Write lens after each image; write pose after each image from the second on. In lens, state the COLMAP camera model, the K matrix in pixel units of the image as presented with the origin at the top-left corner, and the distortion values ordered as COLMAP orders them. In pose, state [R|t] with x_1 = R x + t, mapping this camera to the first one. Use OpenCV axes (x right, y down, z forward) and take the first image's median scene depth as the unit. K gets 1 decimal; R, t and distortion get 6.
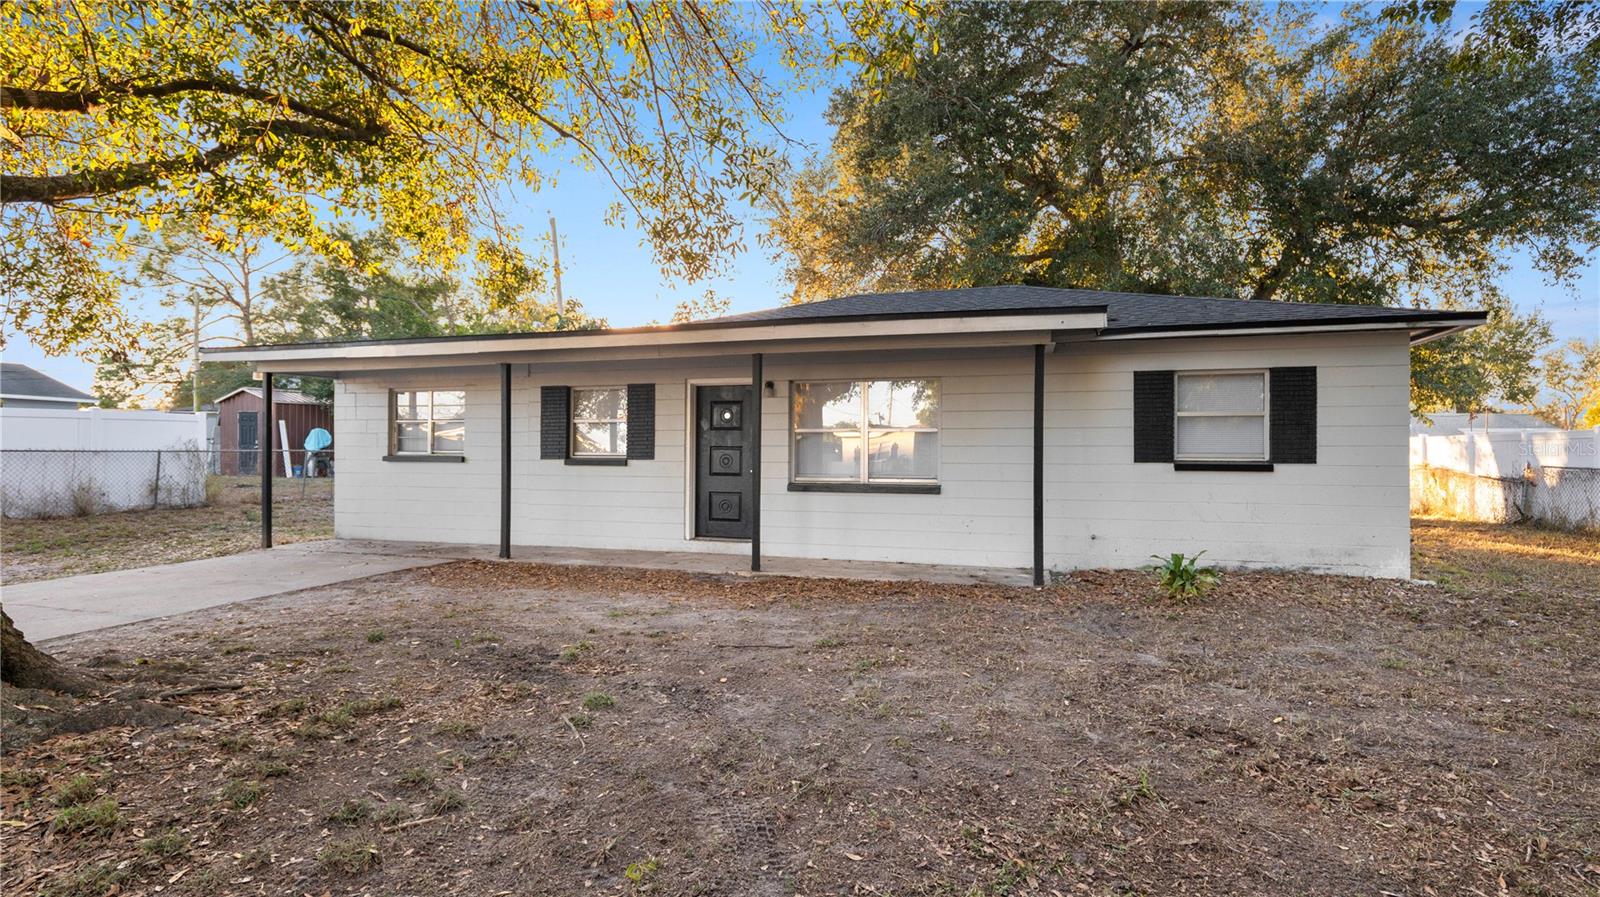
lens RADIAL K [[754.3, 0, 811.6], [0, 754.3, 445.6], [0, 0, 1]] dist [0.001983, 0.001706]
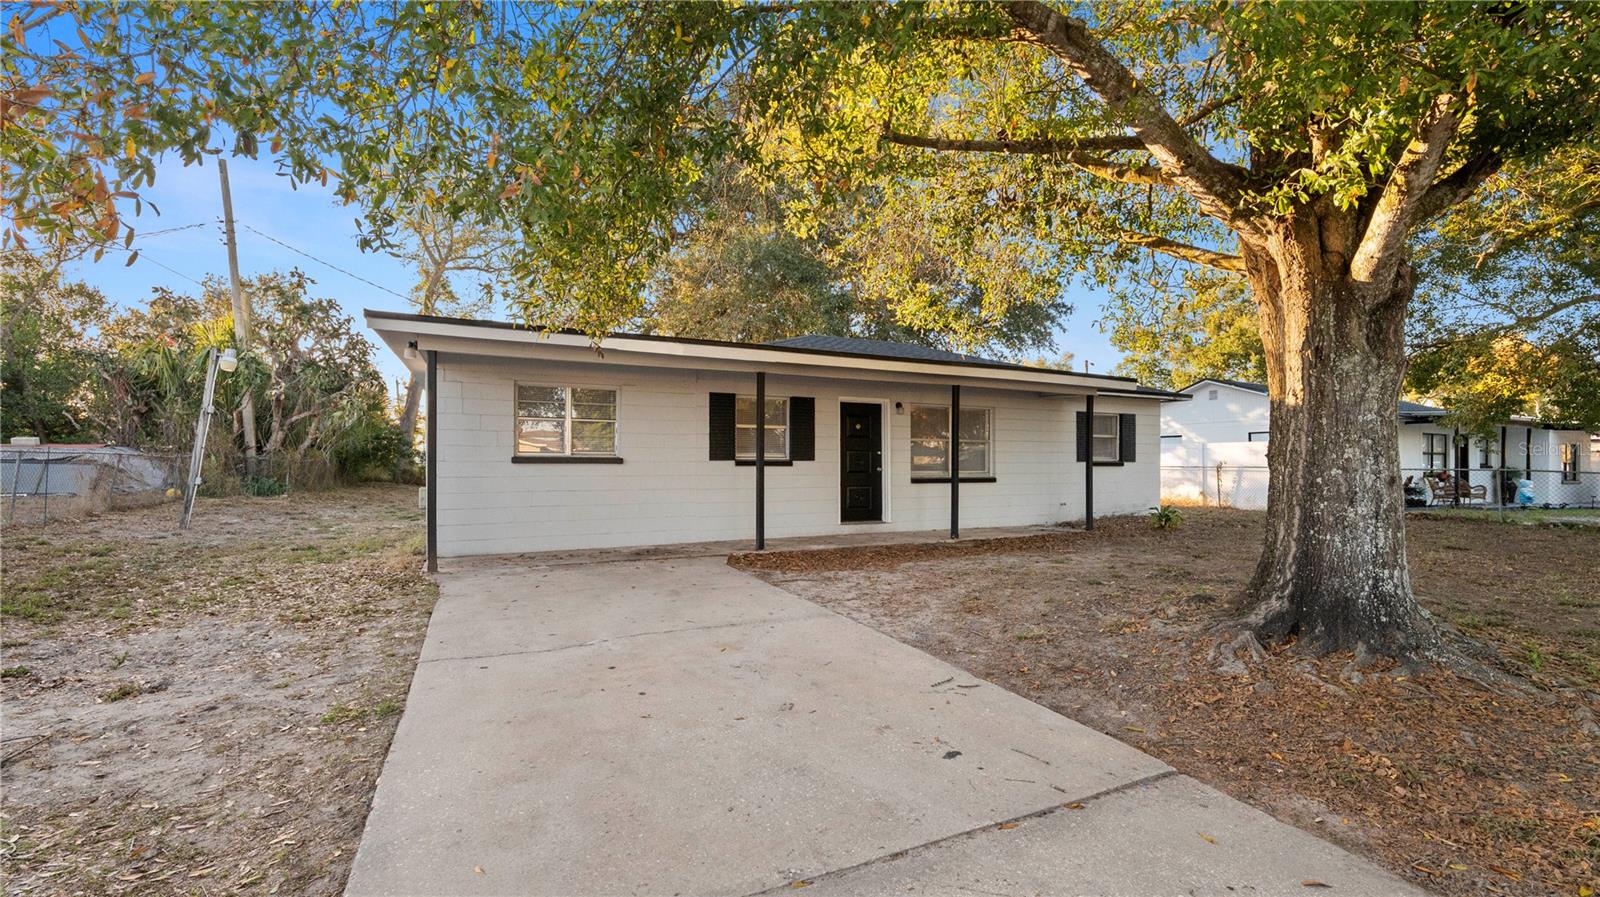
lens RADIAL K [[652.1, 0, 804.2], [0, 652.1, 460.2], [0, 0, 1]] dist [-0.011609, 0.000756]
pose [[0.742566, -0.001920, 0.669770, -0.883684], [-0.012583, 0.999779, 0.016816, 0.000275], [-0.669655, -0.020915, 0.742378, 0.225975]]
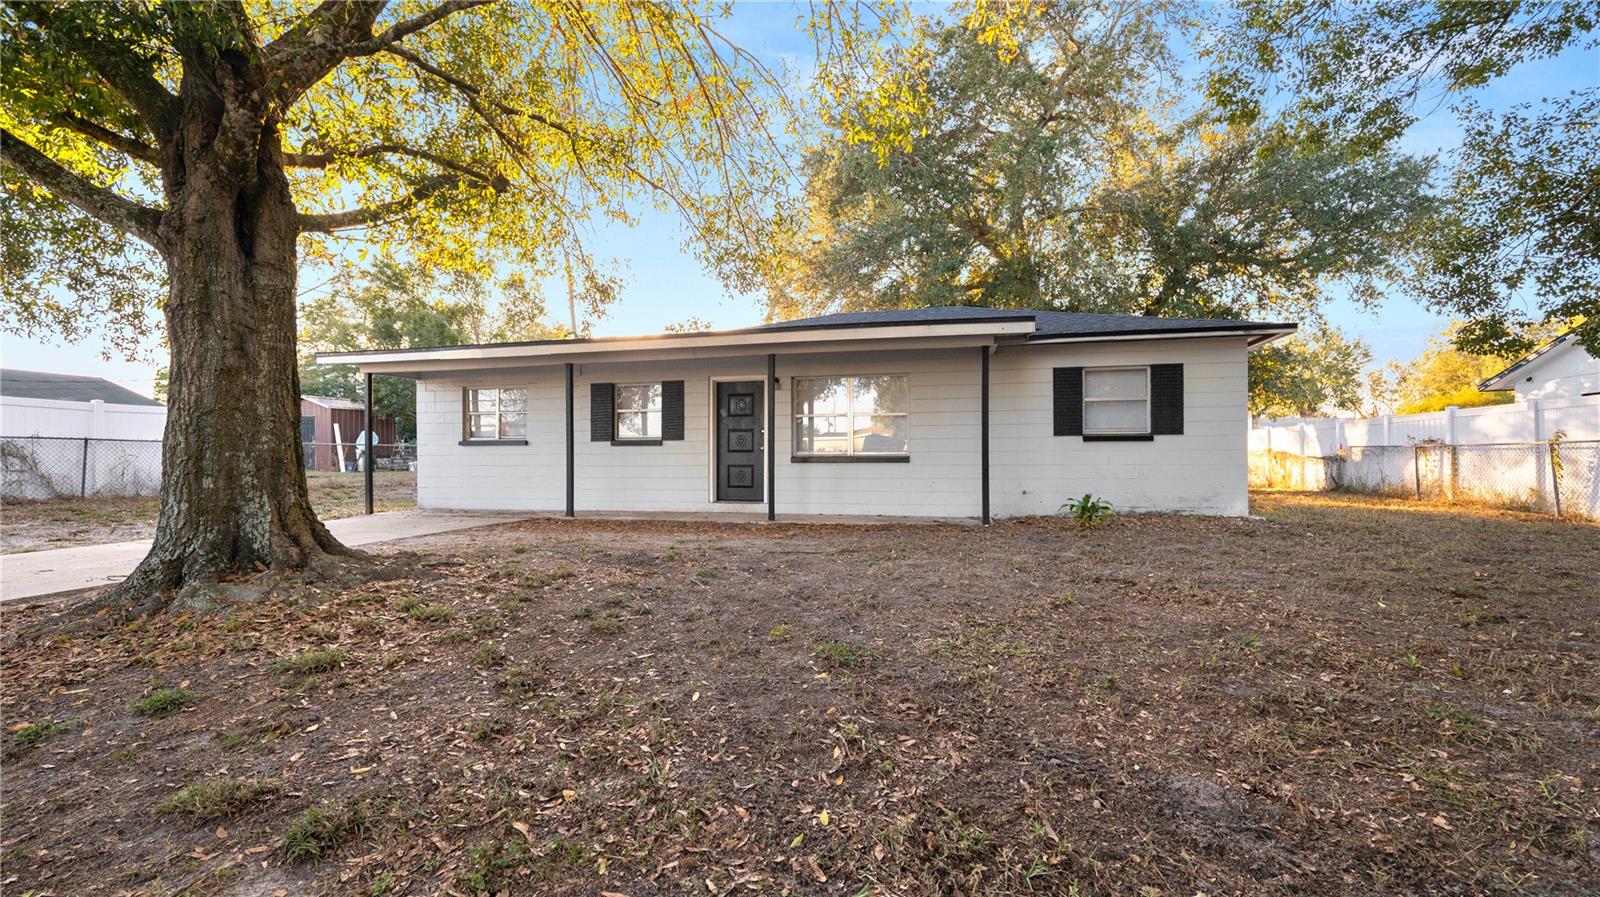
lens RADIAL K [[652.1, 0, 811.5], [0, 652.1, 454.0], [0, 0, 1]] dist [-0.011609, 0.000756]
pose [[0.998380, -0.007954, 0.056346, -0.054012], [0.007764, 0.999963, 0.003590, 0.037839], [-0.056372, -0.003147, 0.998405, -0.103897]]
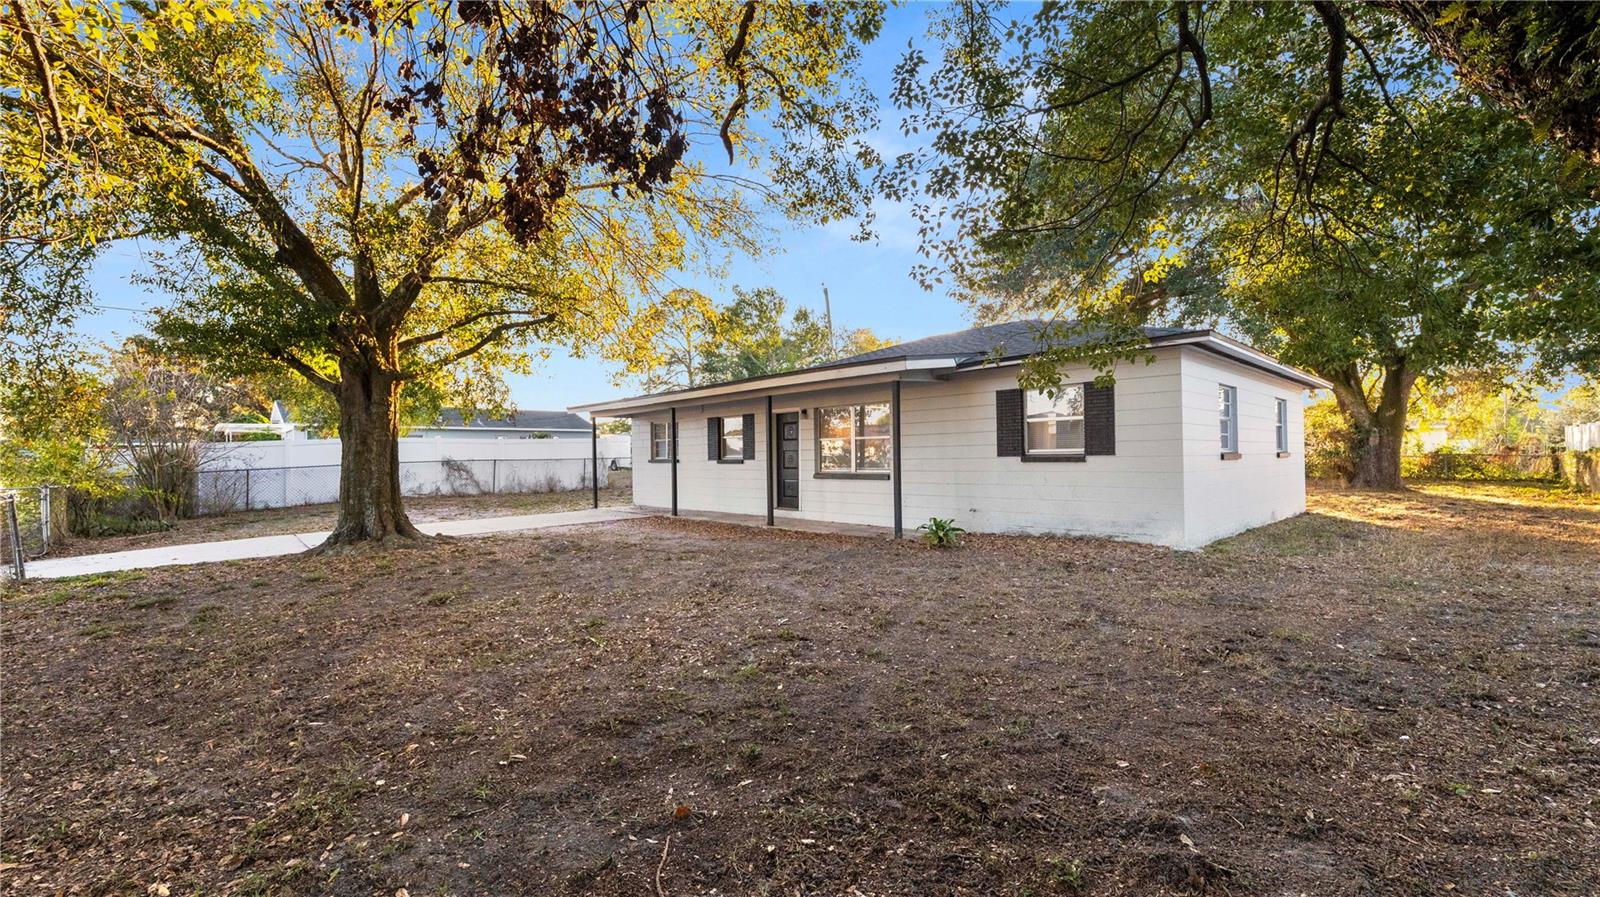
lens RADIAL K [[652.1, 0, 820.5], [0, 652.1, 435.5], [0, 0, 1]] dist [-0.011609, 0.000756]
pose [[0.872133, -0.033765, -0.488103, 0.587042], [0.026362, 0.999410, -0.022032, 0.001018], [0.488558, 0.006348, 0.872508, -0.163953]]
